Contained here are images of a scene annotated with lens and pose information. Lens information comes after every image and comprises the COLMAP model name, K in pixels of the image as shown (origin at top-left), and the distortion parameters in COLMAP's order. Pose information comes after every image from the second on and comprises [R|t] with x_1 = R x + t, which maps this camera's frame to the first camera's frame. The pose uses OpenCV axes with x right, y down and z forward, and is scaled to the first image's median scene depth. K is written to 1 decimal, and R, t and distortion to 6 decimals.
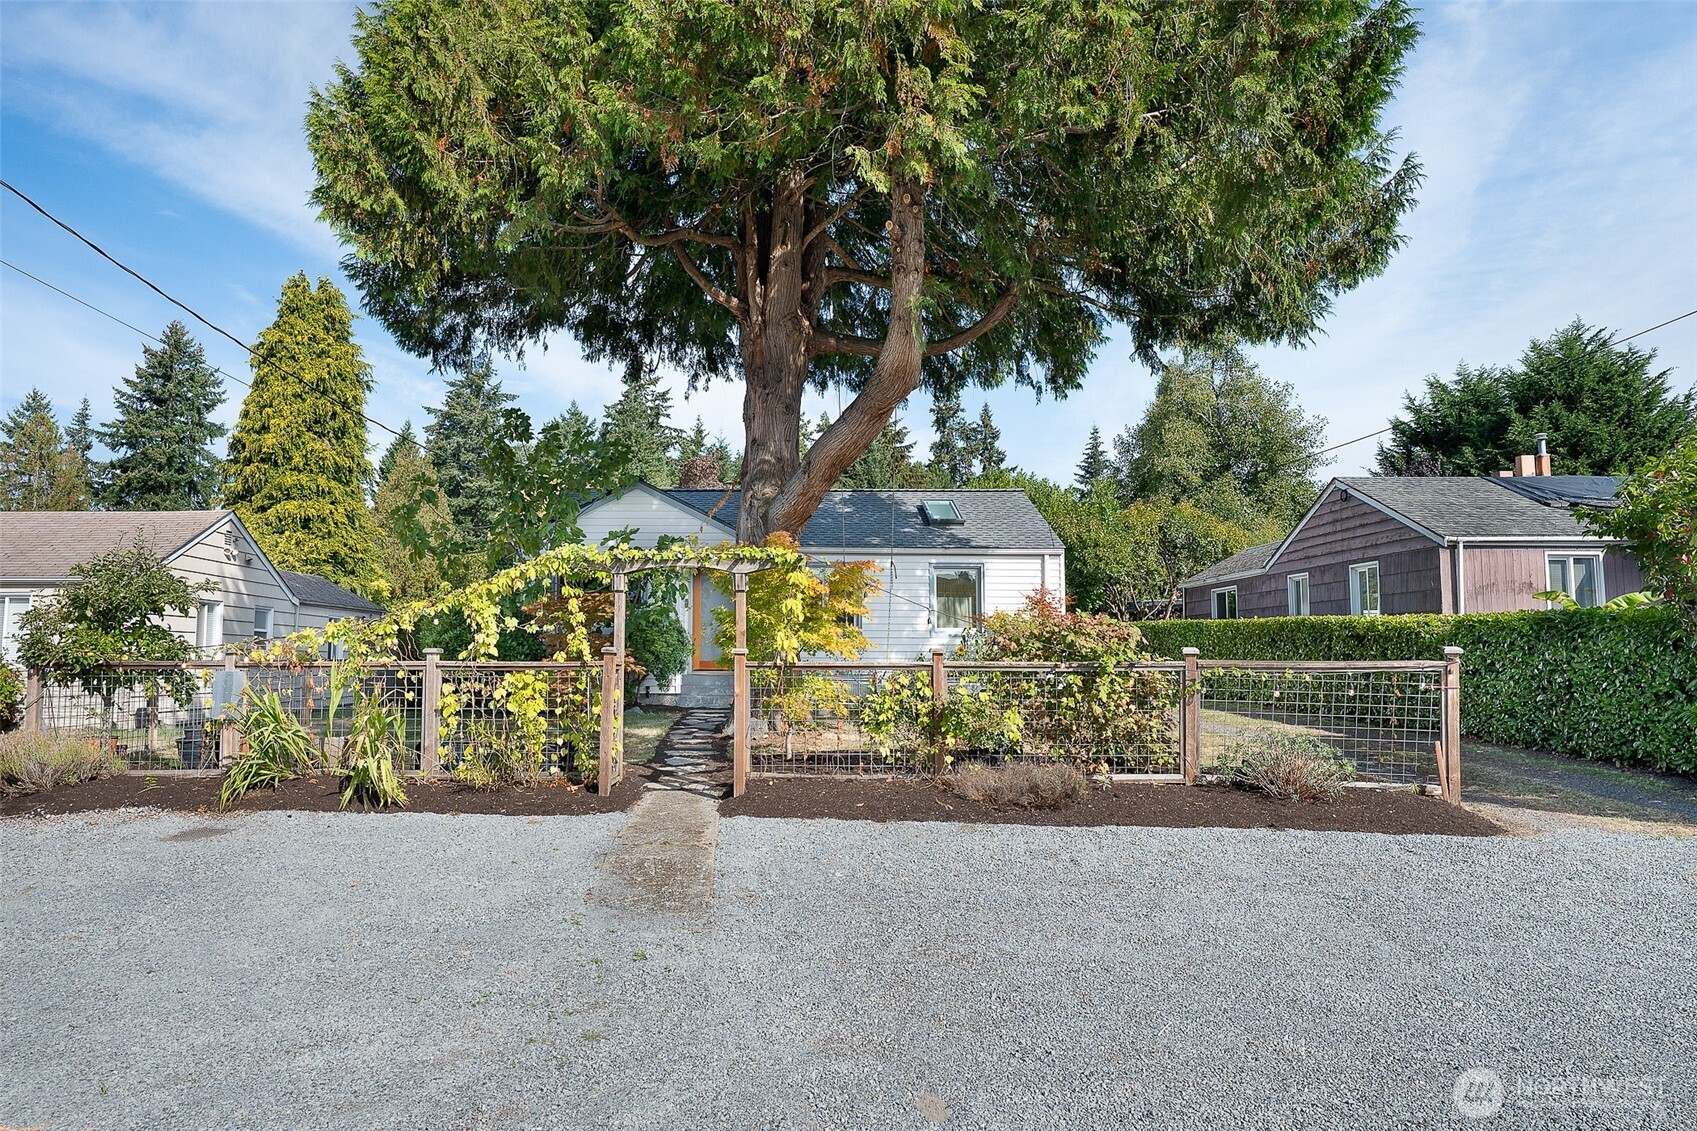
lens RADIAL K [[1079.5, 0, 848.5], [0, 1079.5, 565.5], [0, 0, 1]] dist [0.004204, 0.001911]
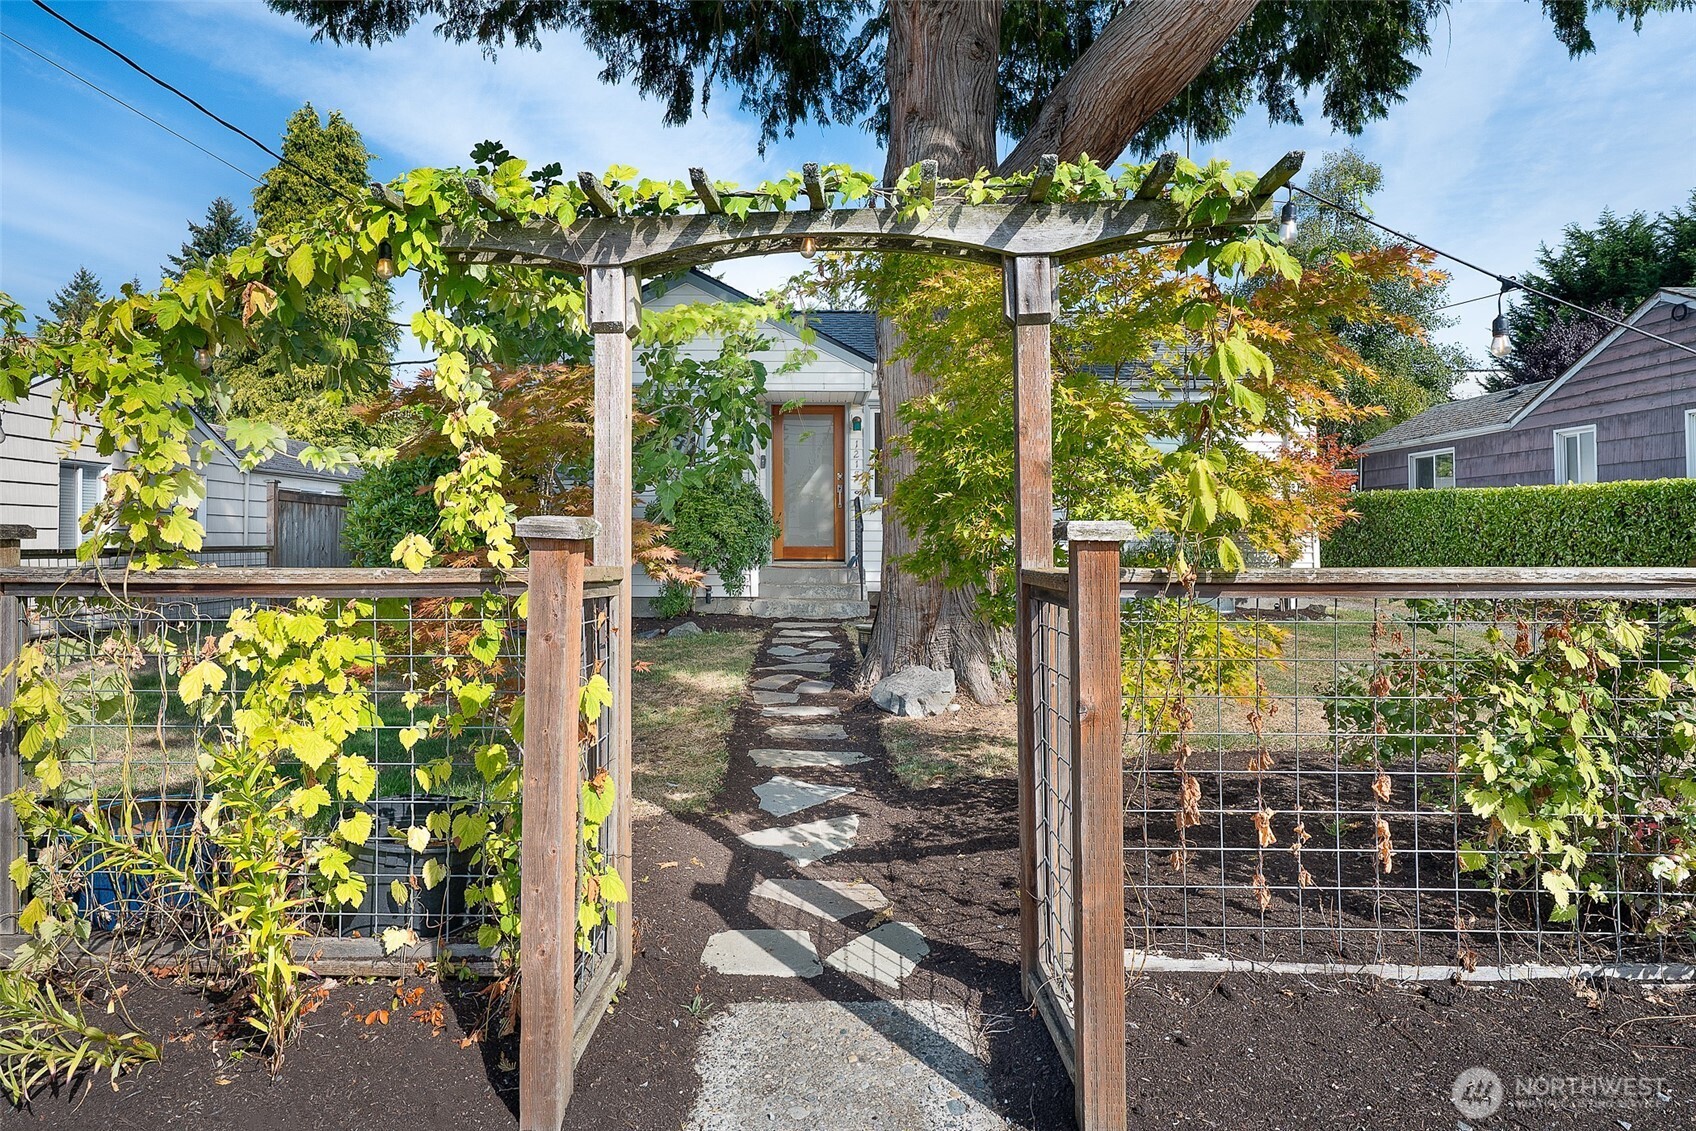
lens RADIAL K [[859.6, 0, 854.3], [0, 859.6, 529.9], [0, 0, 1]] dist [-0.001733, -0.000181]
pose [[0.999916, -0.002189, -0.012796, -0.087496], [0.003163, 0.997052, 0.076662, 0.037044], [0.012591, -0.076696, 0.996975, 0.467120]]
